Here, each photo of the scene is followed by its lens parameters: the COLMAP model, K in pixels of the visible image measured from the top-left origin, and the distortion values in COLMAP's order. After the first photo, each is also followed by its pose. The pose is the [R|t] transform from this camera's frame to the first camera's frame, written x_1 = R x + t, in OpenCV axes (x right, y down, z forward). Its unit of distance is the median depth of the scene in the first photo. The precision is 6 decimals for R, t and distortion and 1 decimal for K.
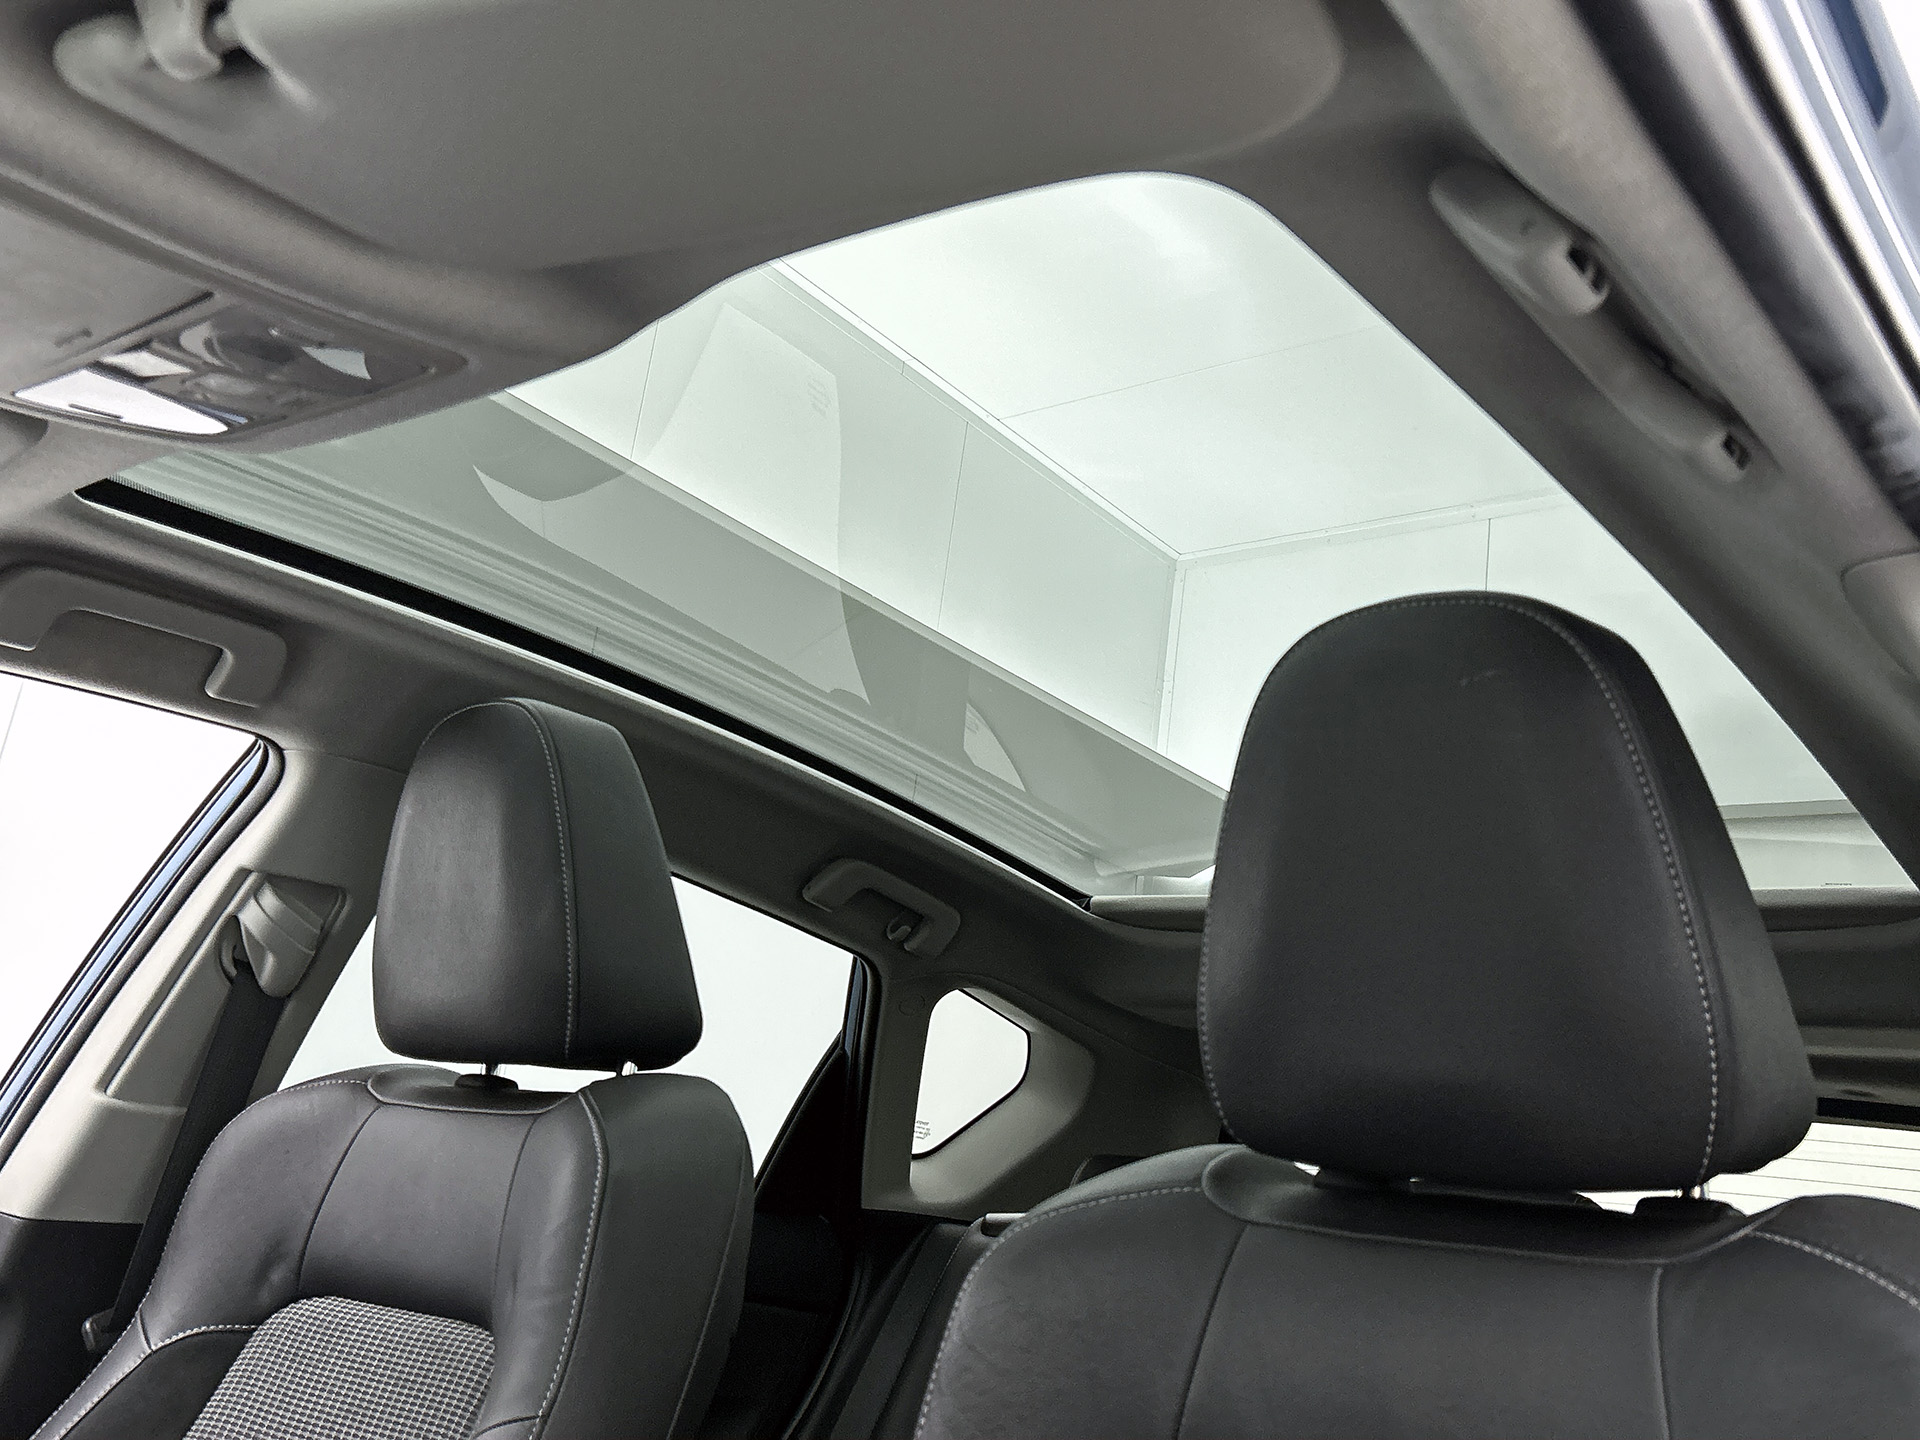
lens RADIAL K [[1849.8, 0, 959.6], [0, 1849.8, 719.0], [0, 0, 1]] dist [0.055296, -0.010102]
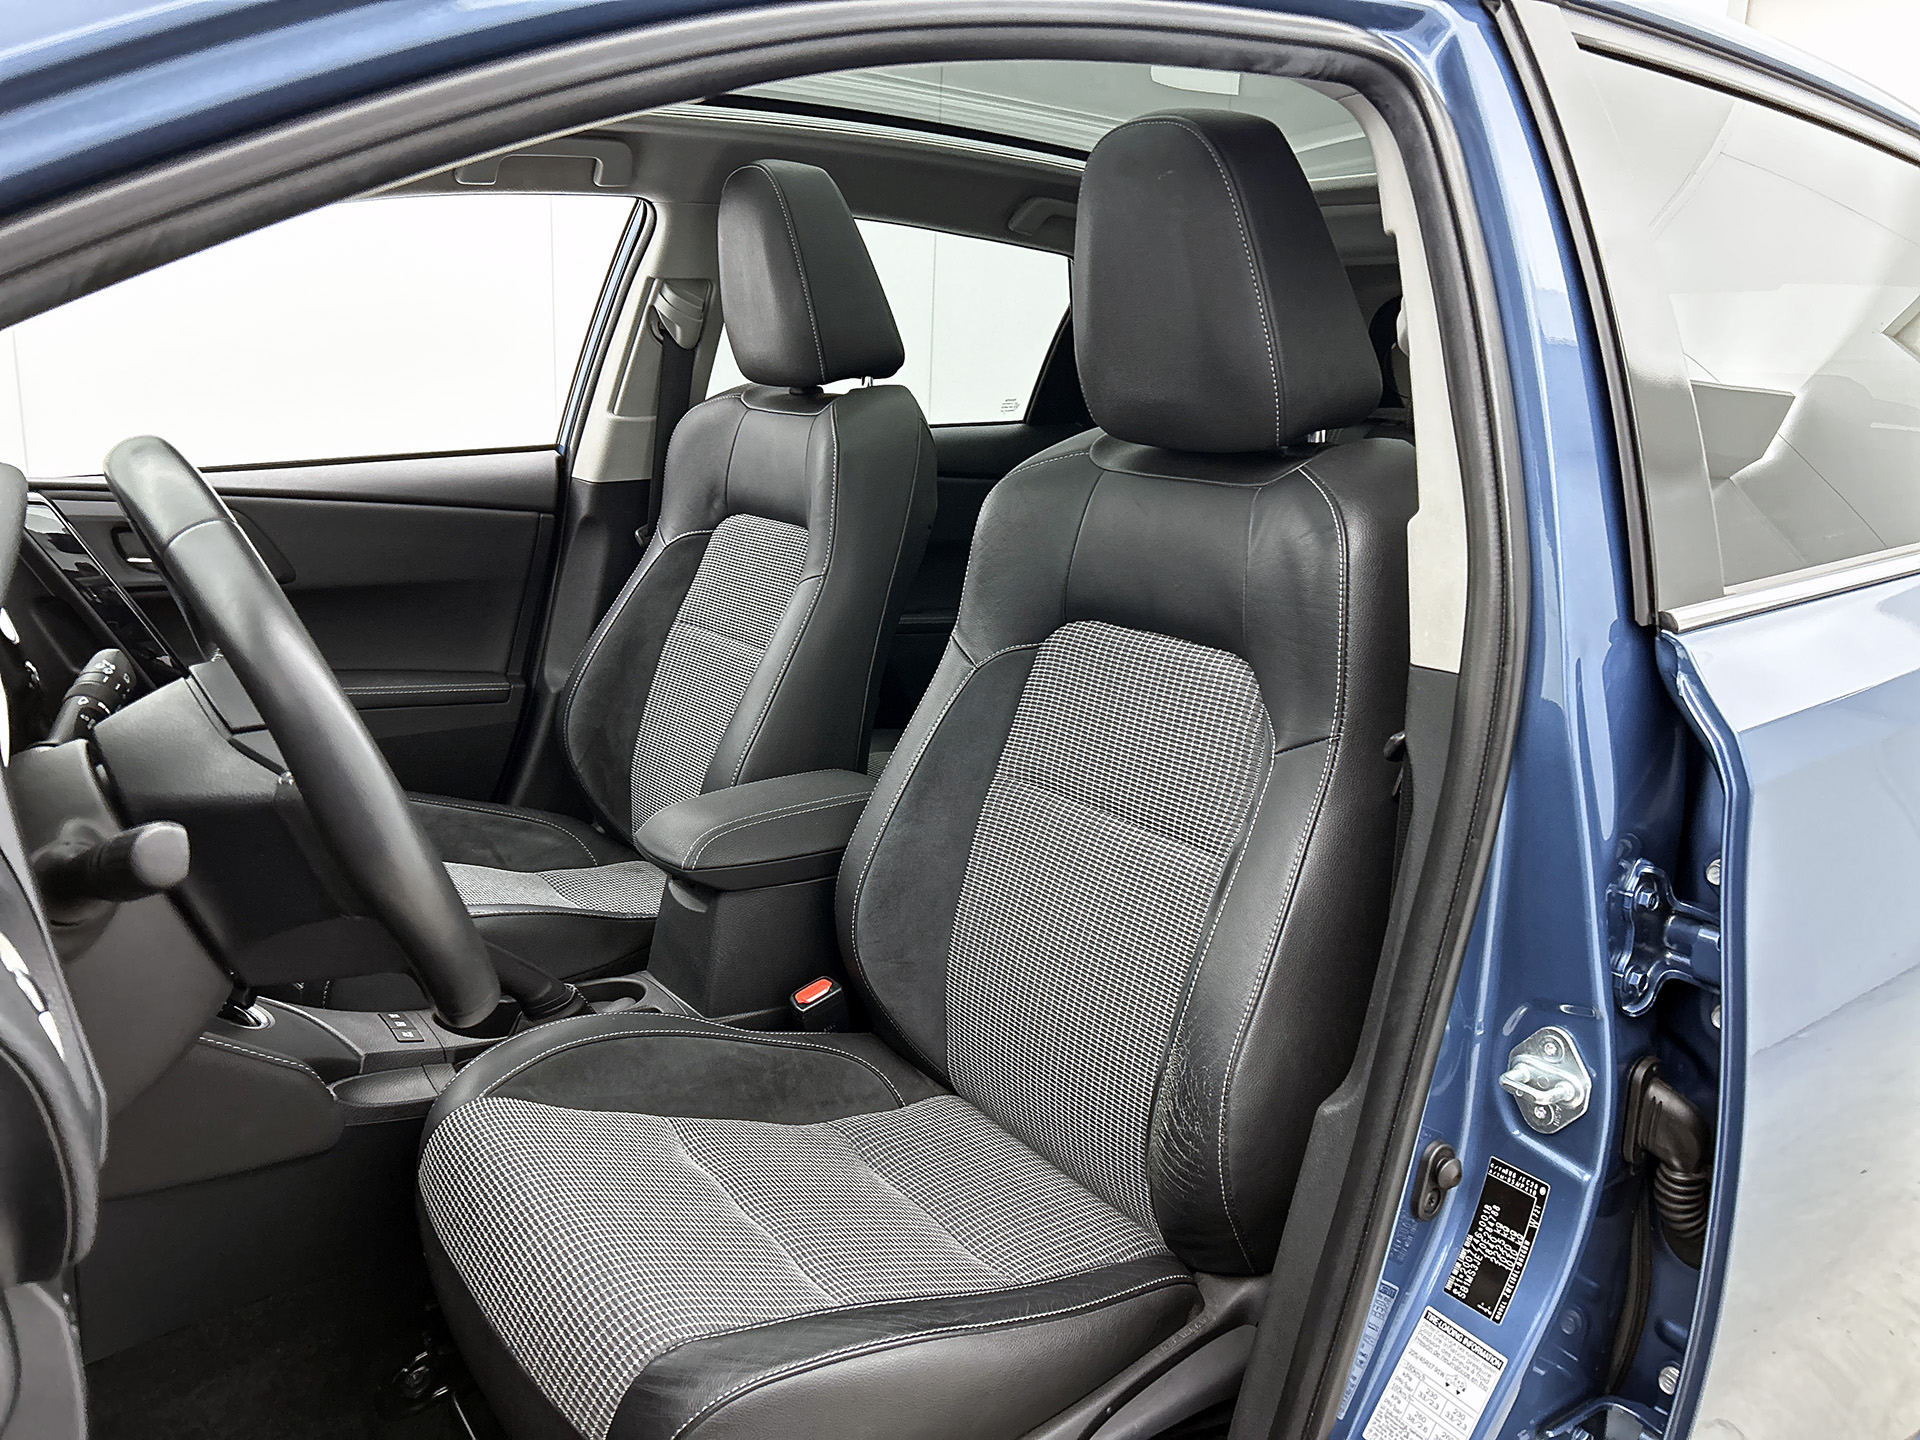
lens RADIAL K [[1476.3, 0, 954.2], [0, 1476.3, 711.8], [0, 0, 1]] dist [0.029149, -0.055665]
pose [[0.955659, -0.032798, -0.292642, 0.278440], [0.167098, 0.878687, 0.447199, -0.136332], [0.242474, -0.476270, 0.845206, -0.277762]]
